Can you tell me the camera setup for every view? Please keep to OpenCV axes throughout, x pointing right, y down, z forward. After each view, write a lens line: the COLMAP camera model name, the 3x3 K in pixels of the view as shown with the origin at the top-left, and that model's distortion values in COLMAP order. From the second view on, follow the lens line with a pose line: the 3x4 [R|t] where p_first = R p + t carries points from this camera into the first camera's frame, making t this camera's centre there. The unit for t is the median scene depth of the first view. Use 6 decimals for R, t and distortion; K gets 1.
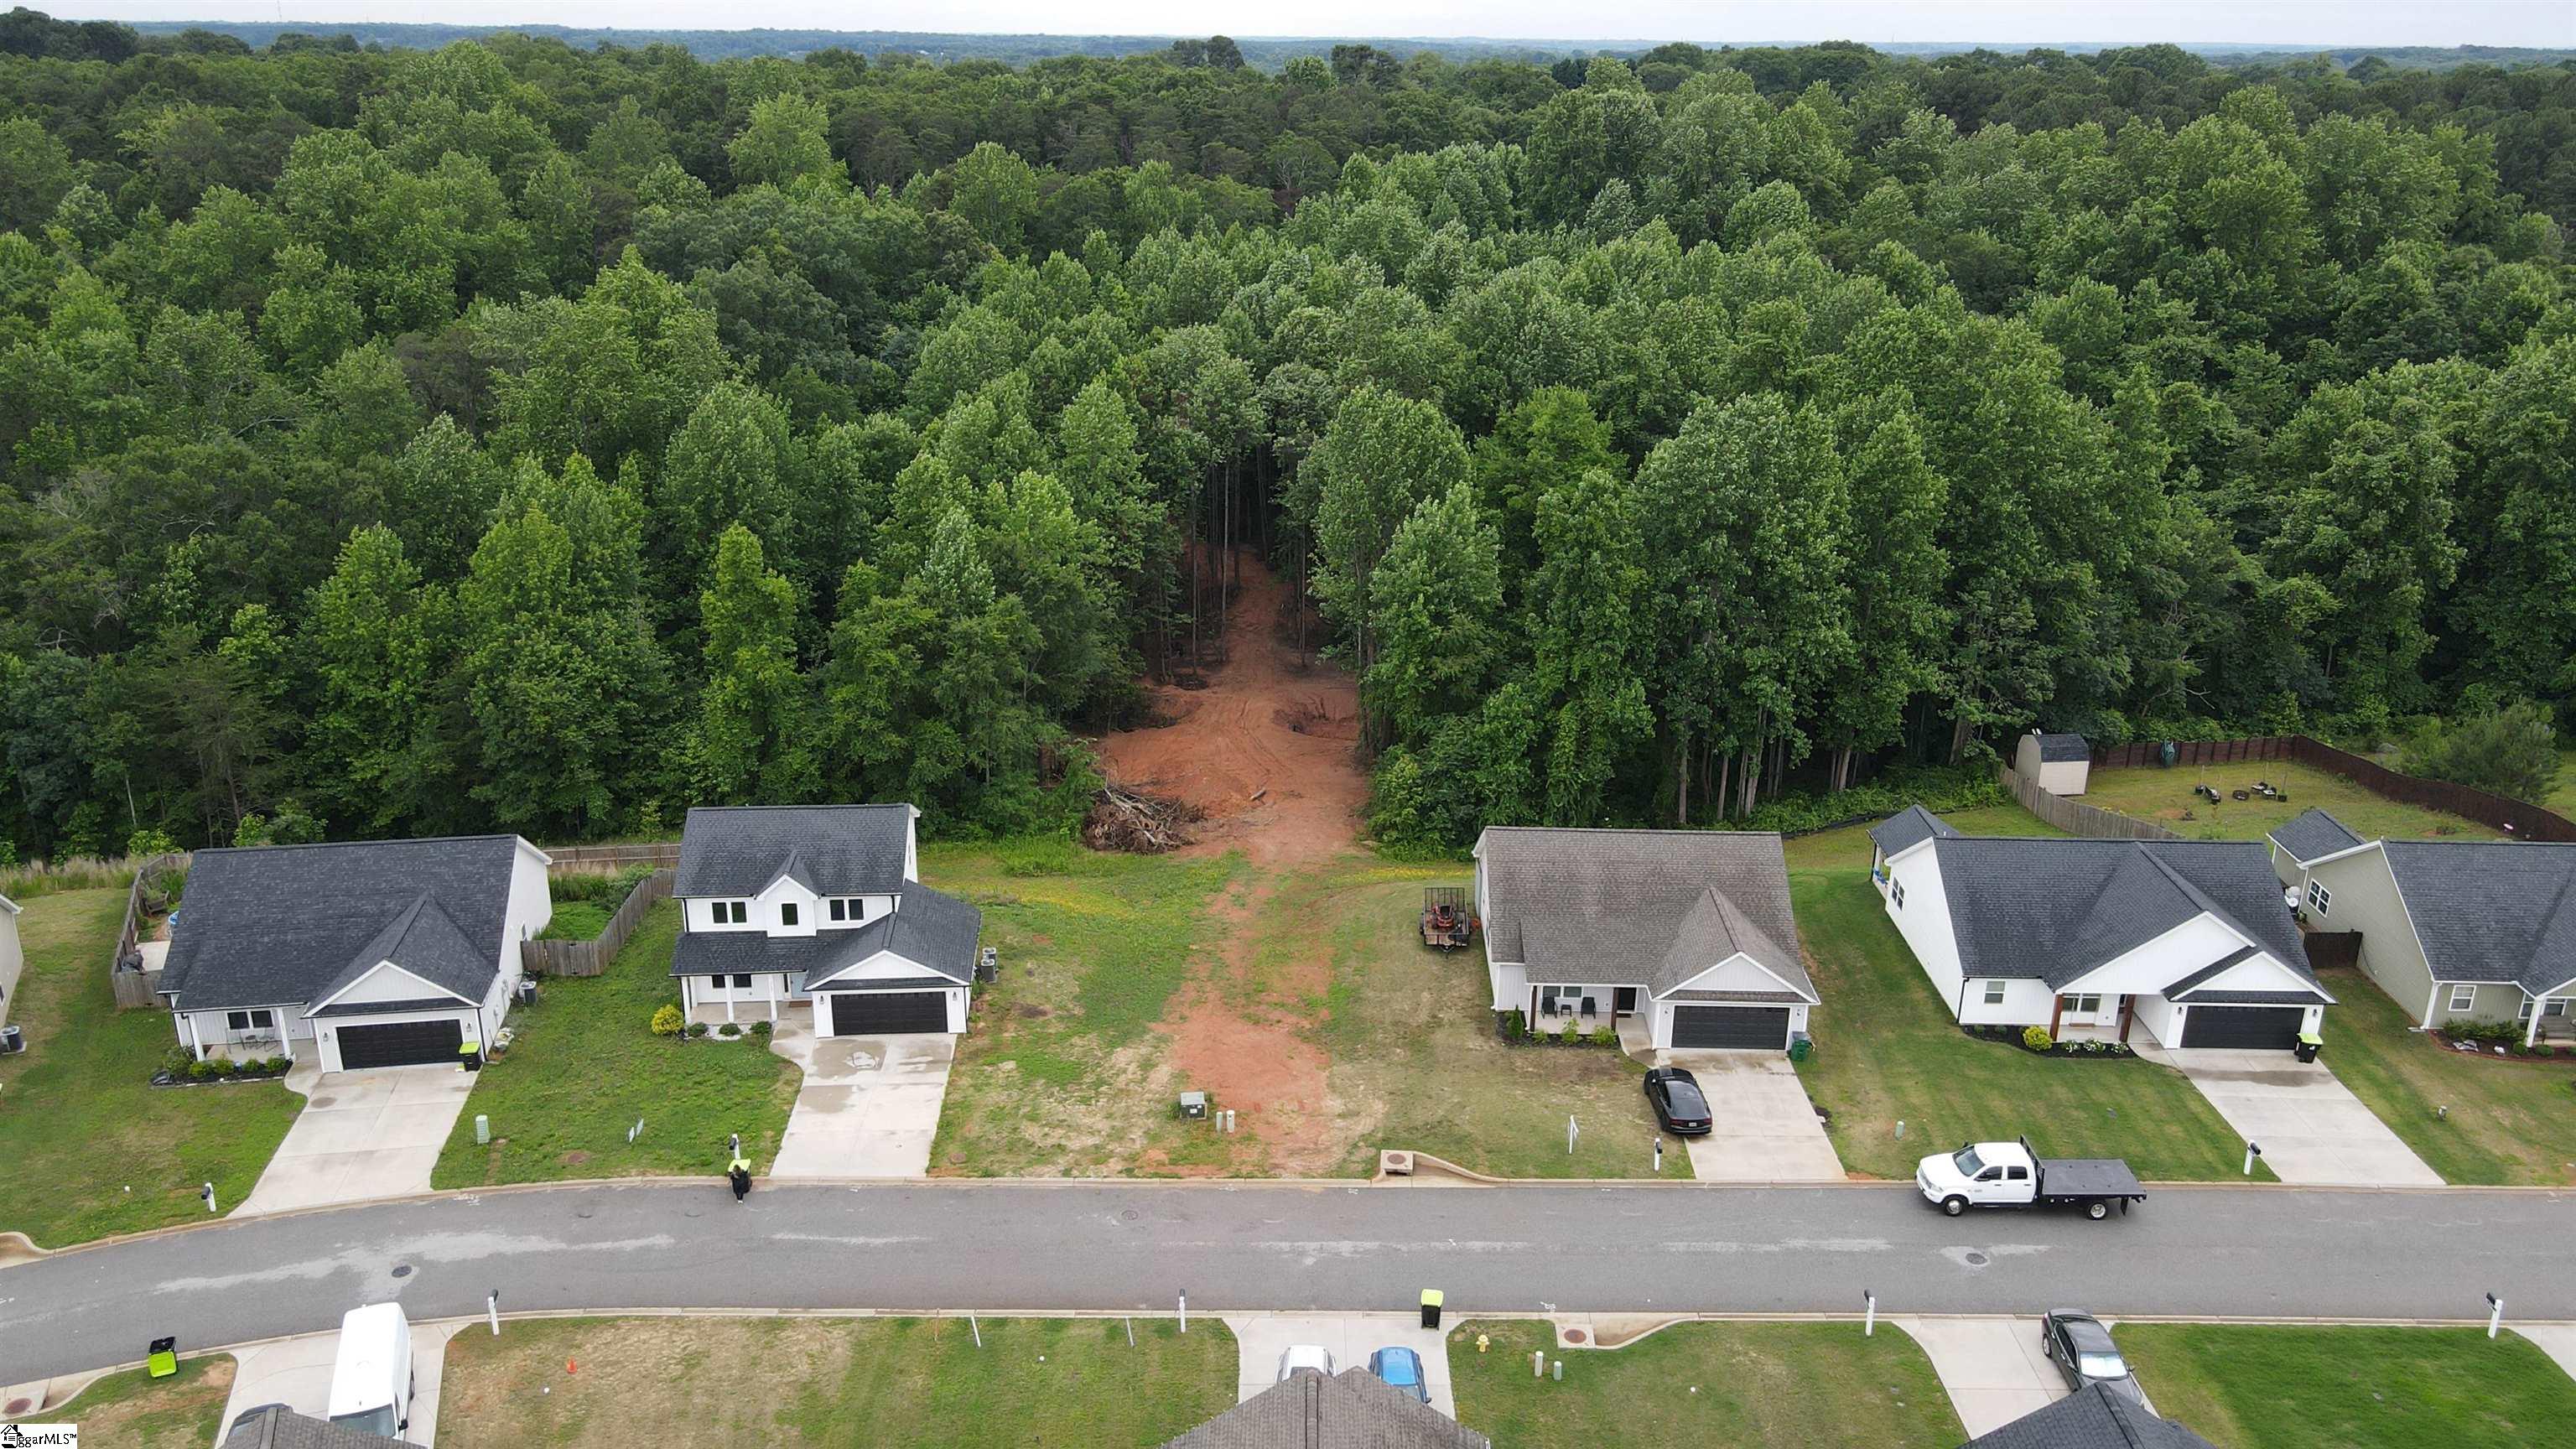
lens RADIAL K [[1906.7, 0, 1288.0], [0, 1906.7, 724.5], [0, 0, 1]] dist [-0.012329, 0.045833]
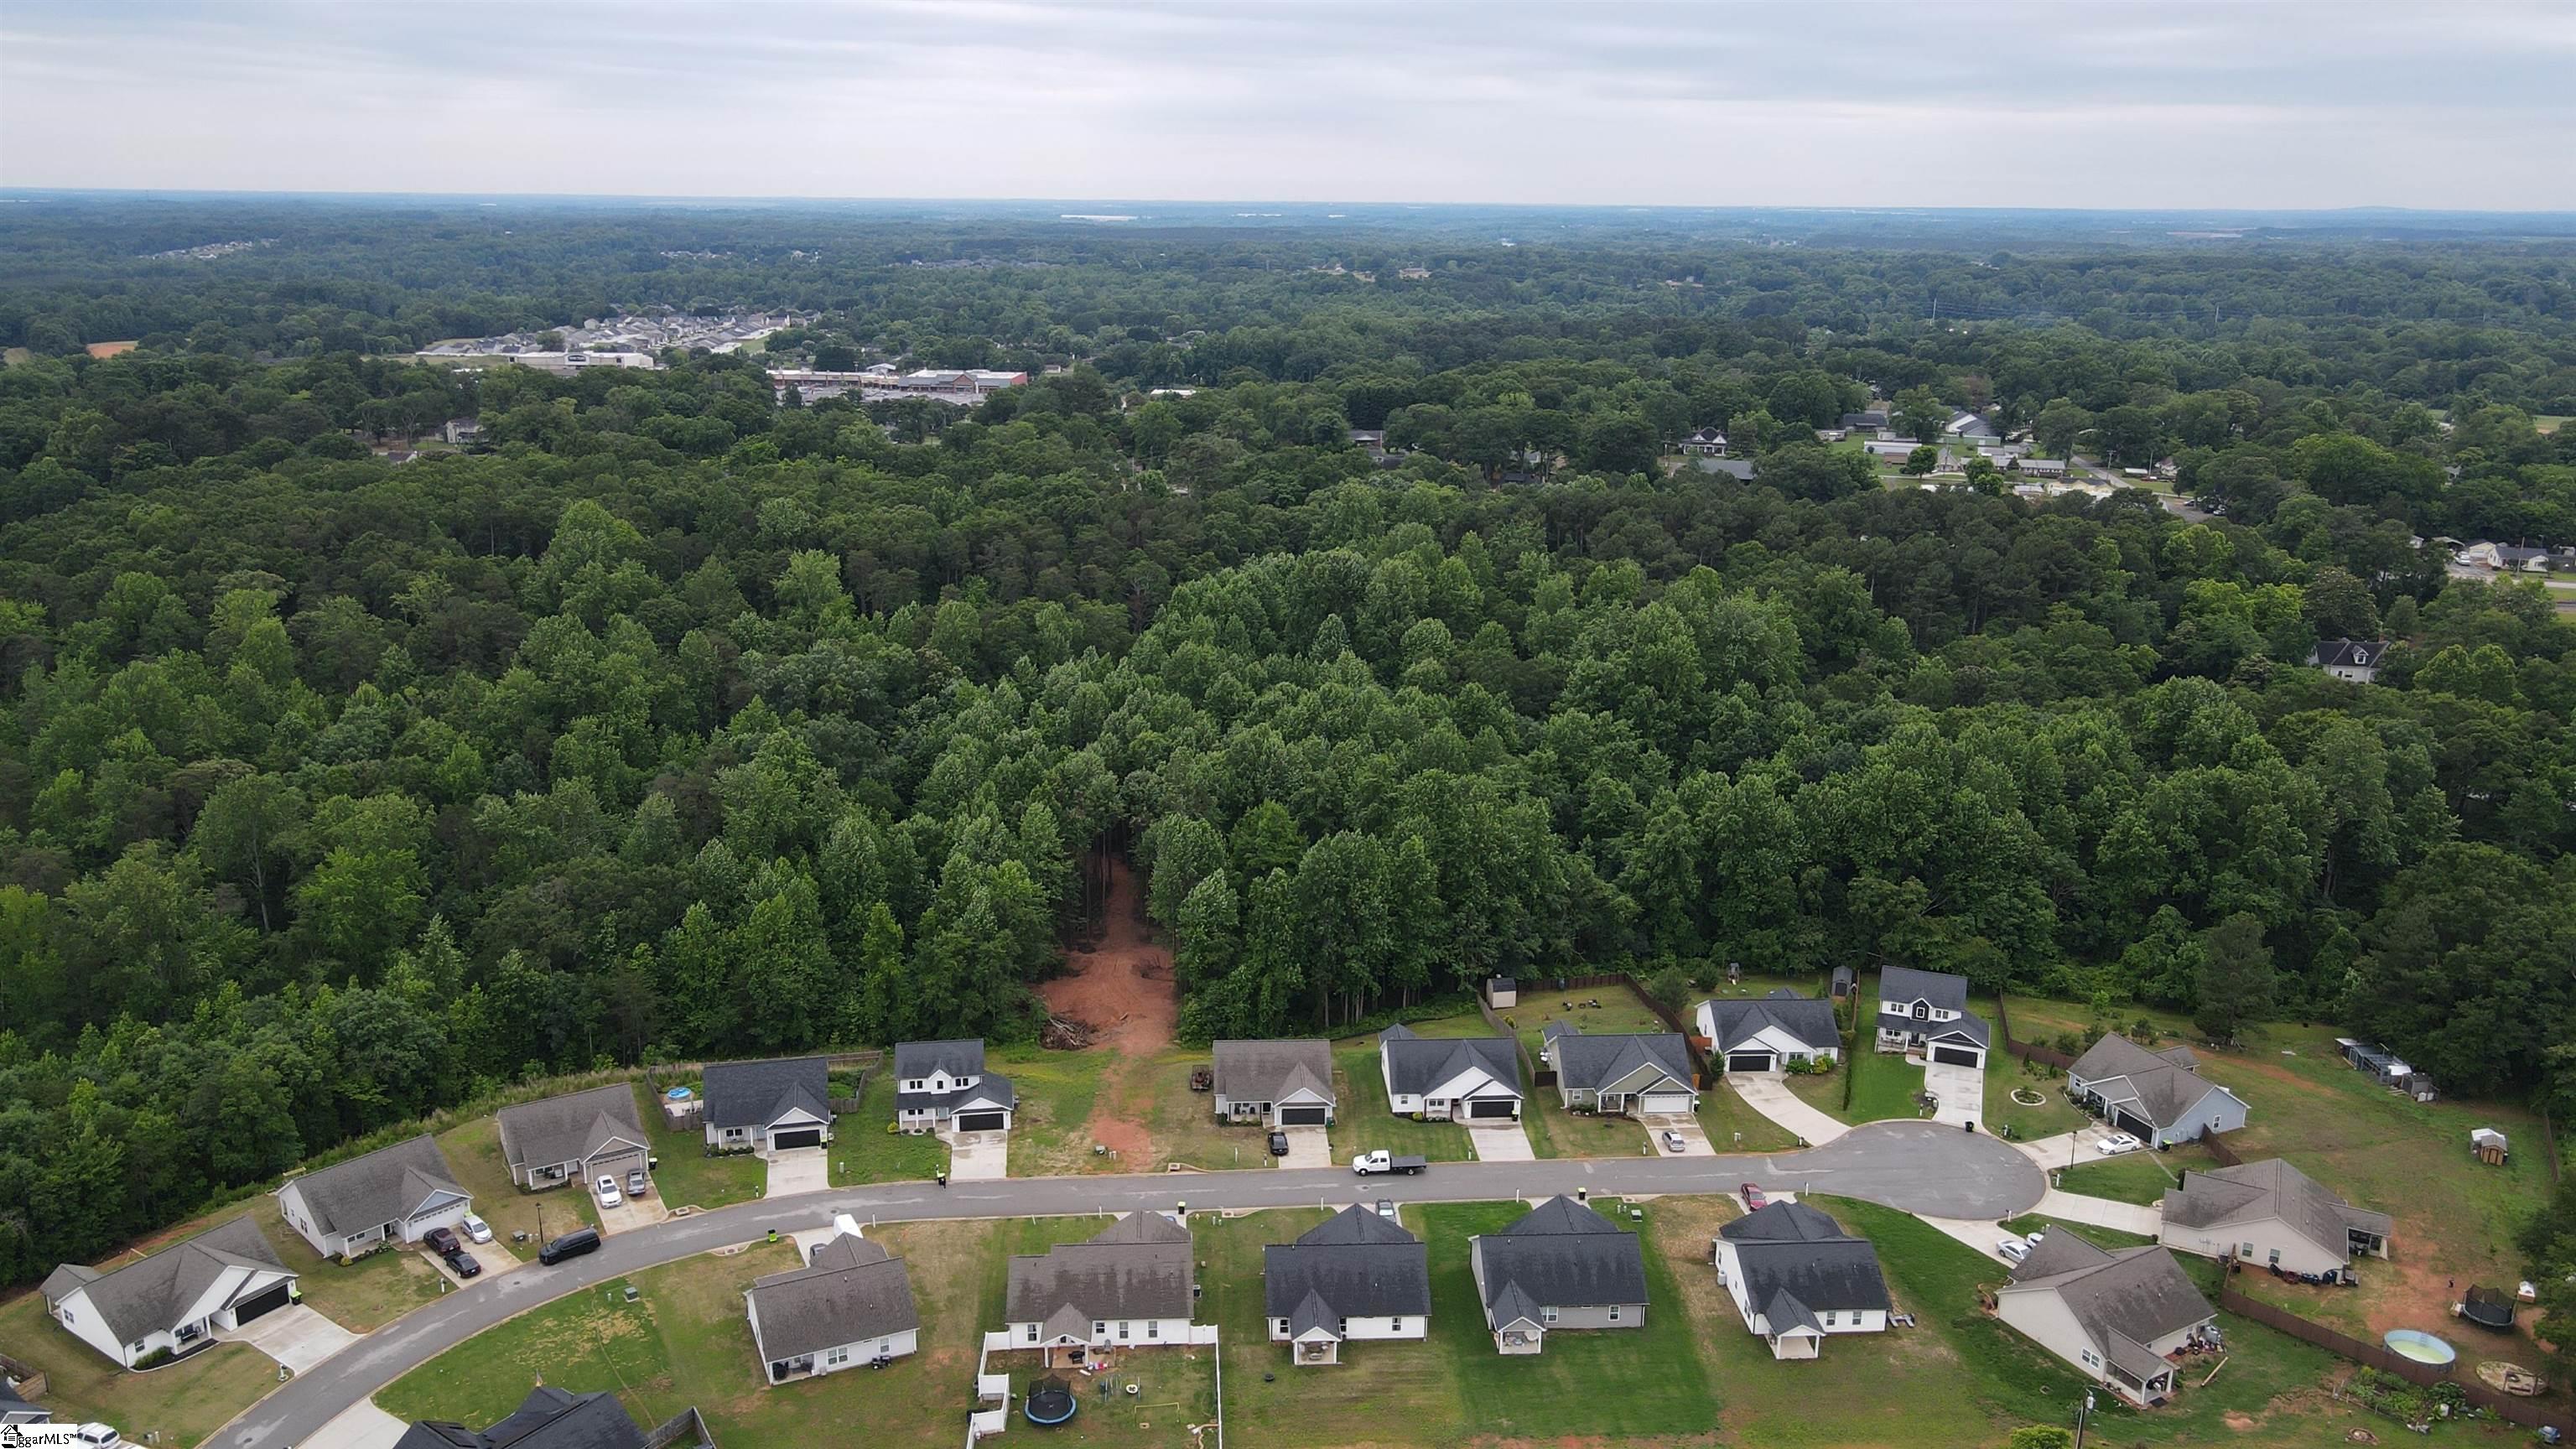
lens RADIAL K [[1906.7, 0, 1288.0], [0, 1906.7, 724.5], [0, 0, 1]] dist [-0.012329, 0.045833]
pose [[0.997405, -0.020624, 0.068971, 0.027795], [0.025813, 0.996833, -0.075213, -0.129868], [-0.067202, 0.076798, 0.994779, -1.177314]]
